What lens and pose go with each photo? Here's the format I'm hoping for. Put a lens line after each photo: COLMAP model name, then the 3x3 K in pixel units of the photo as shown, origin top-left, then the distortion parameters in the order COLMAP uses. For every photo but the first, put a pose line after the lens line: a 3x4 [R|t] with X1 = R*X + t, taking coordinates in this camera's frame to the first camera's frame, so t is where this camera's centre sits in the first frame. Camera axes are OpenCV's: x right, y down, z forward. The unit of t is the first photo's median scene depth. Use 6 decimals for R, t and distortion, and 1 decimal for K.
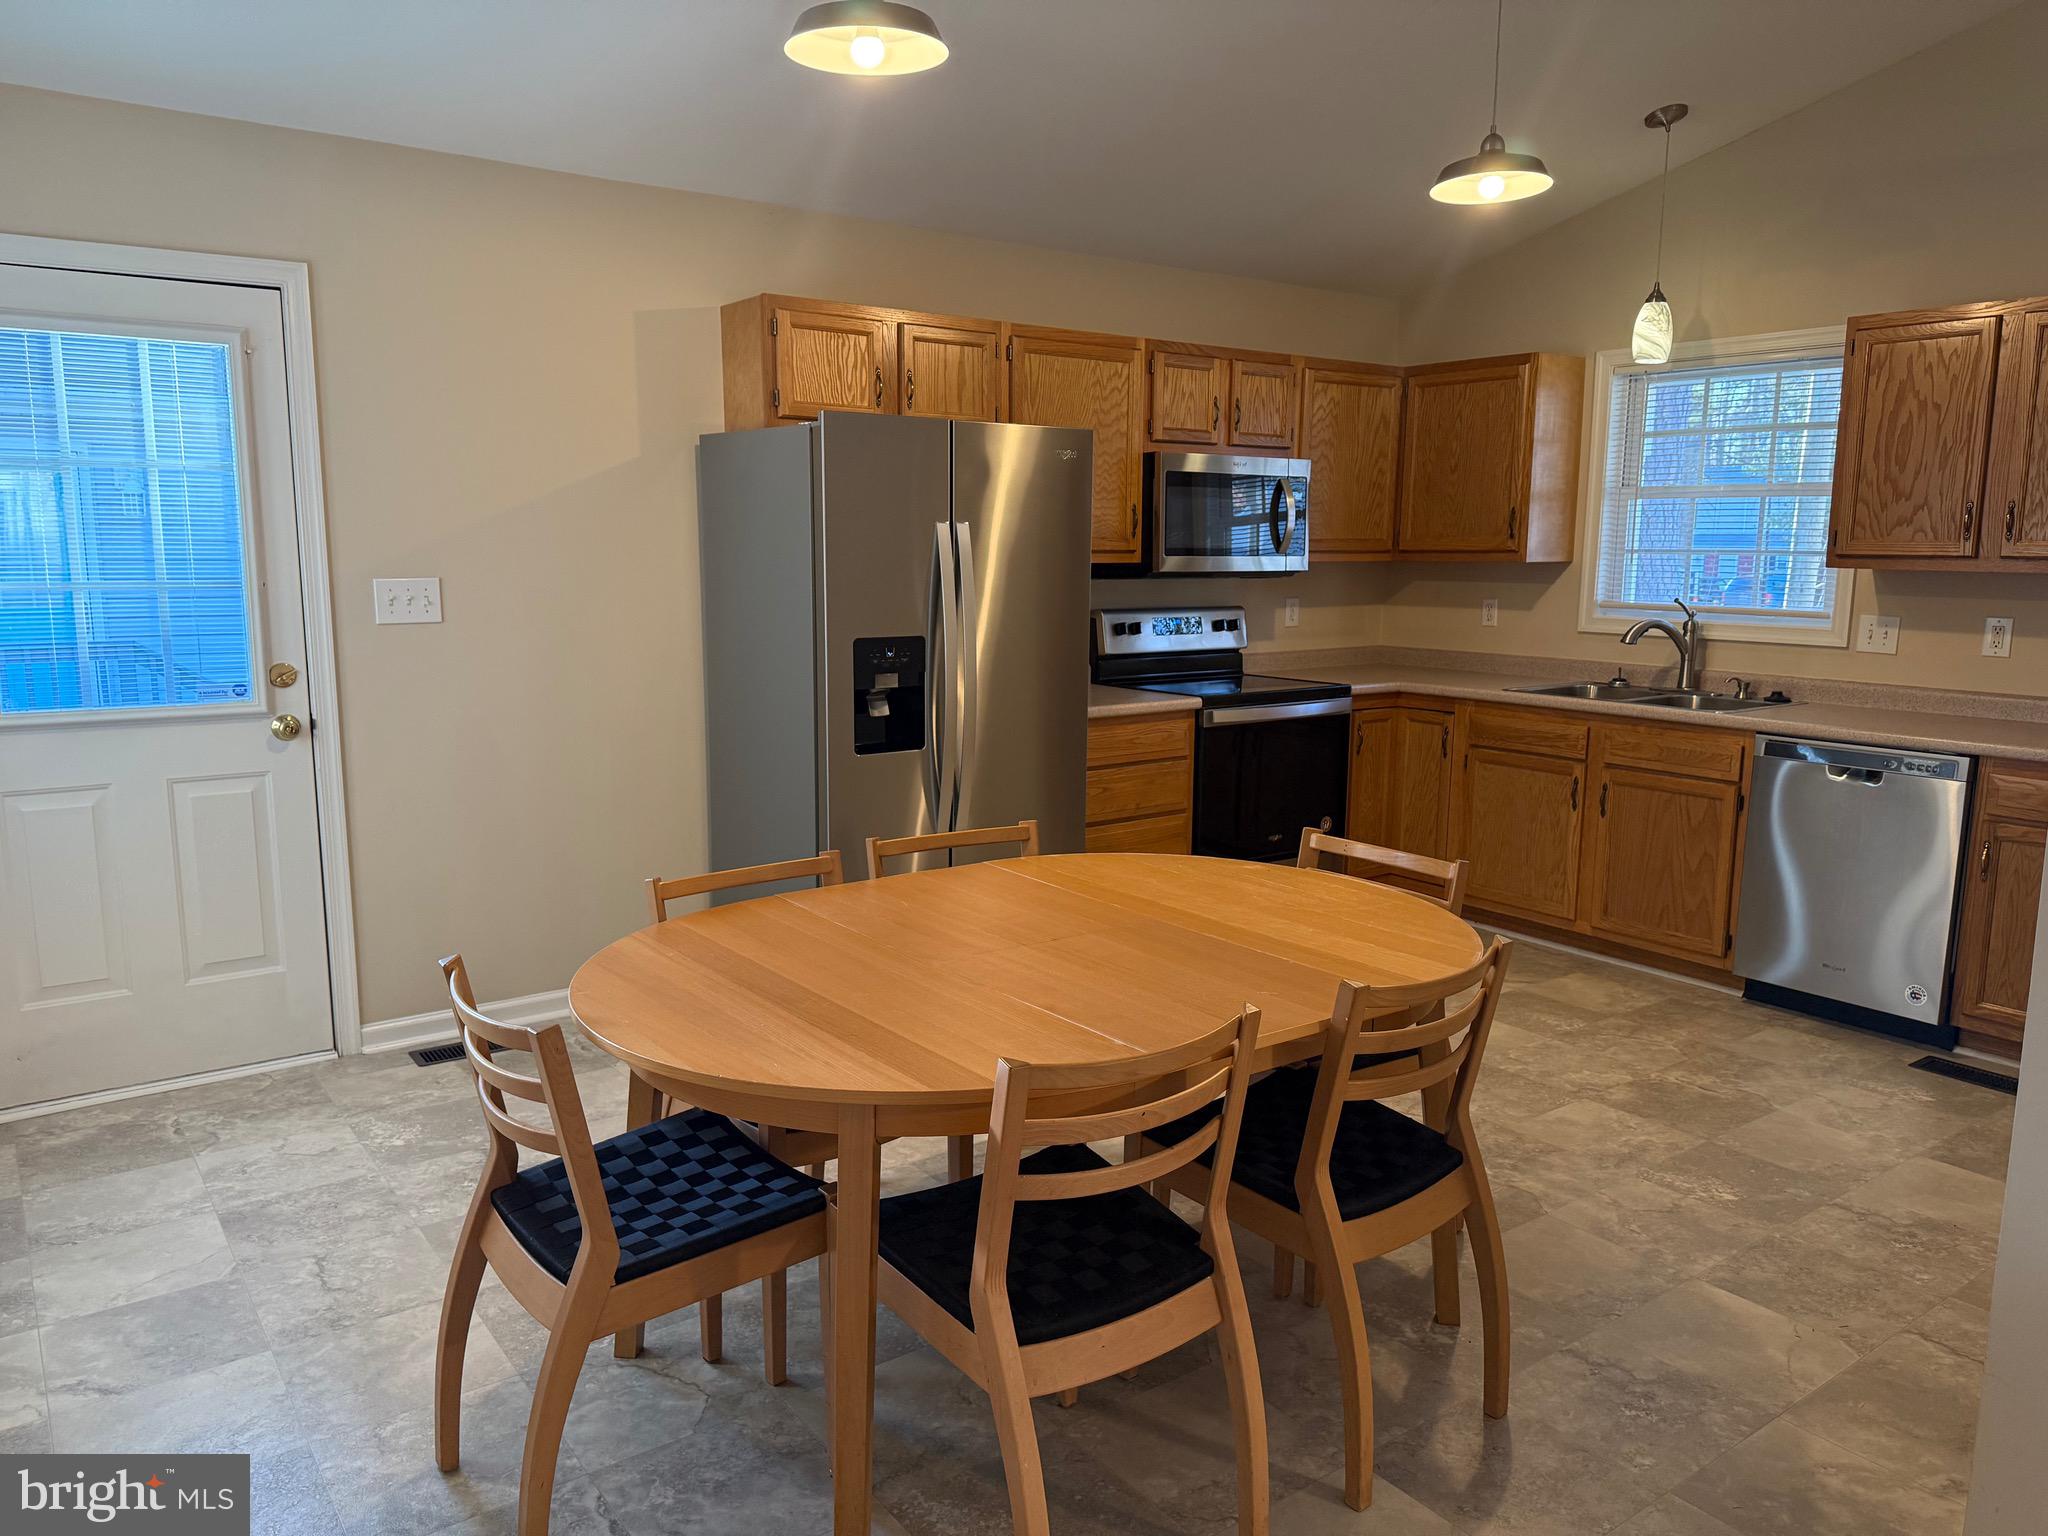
lens RADIAL K [[1472.1, 0, 1018.1], [0, 1472.1, 725.9], [0, 0, 1]] dist [0.023510, -0.003880]
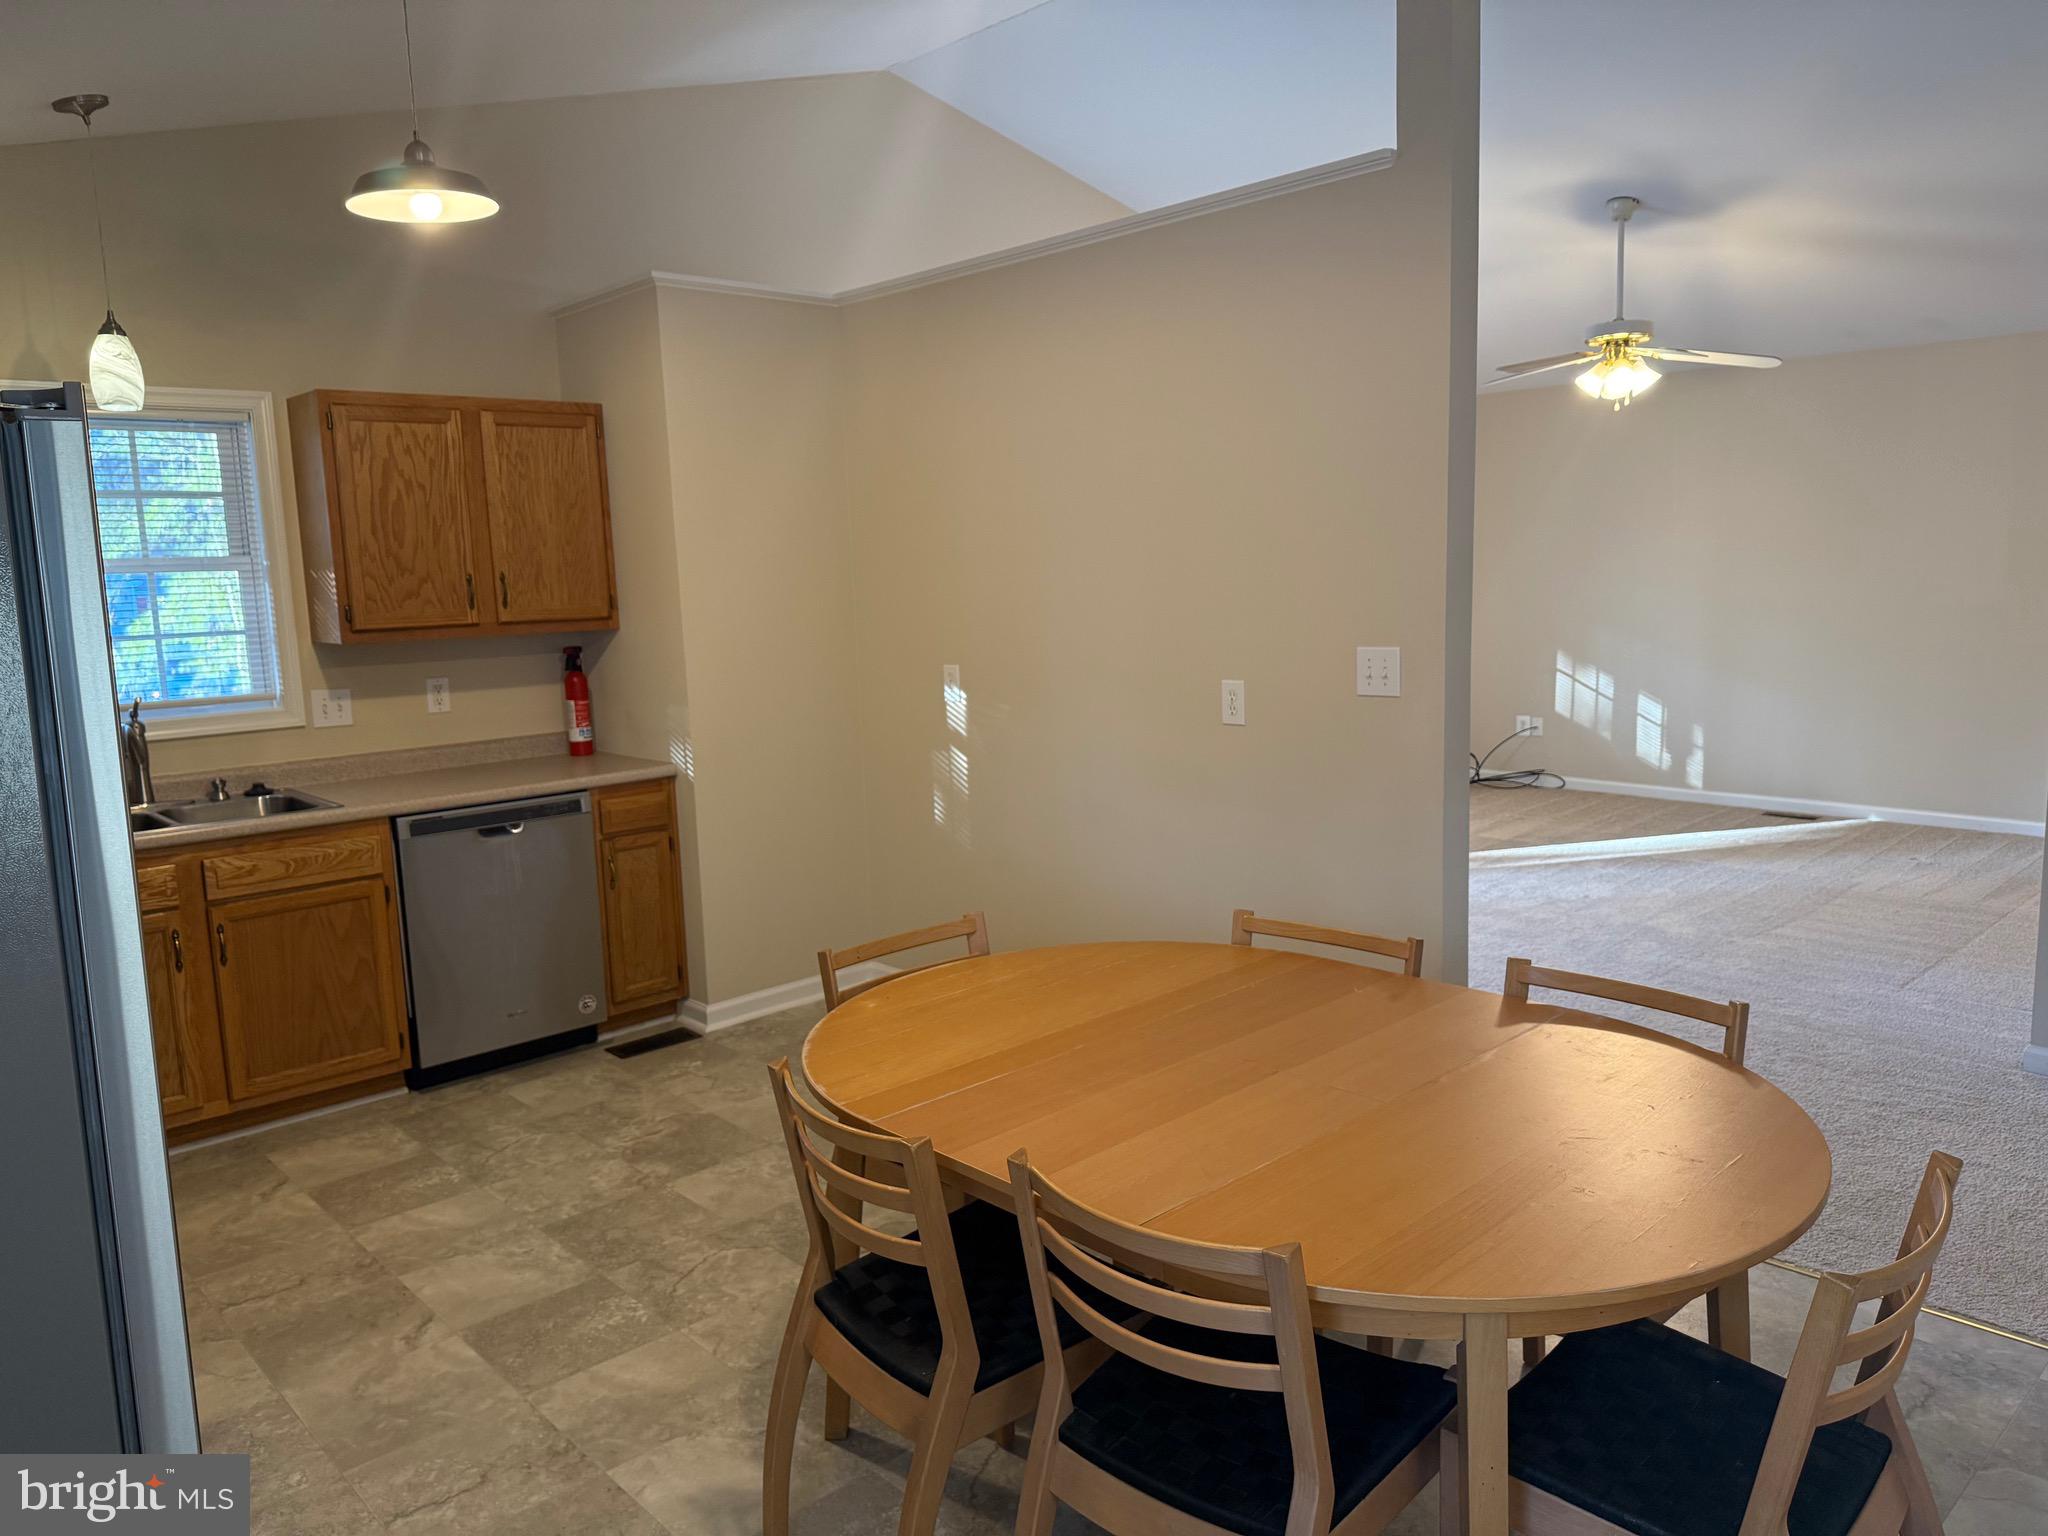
lens RADIAL K [[1472.1, 0, 1018.1], [0, 1472.1, 725.9], [0, 0, 1]] dist [0.023510, -0.003880]
pose [[-0.113268, -0.118357, 0.986490, -0.492999], [0.160393, 0.977678, 0.135716, -0.120379], [-0.980533, 0.173599, -0.091756, 0.696874]]
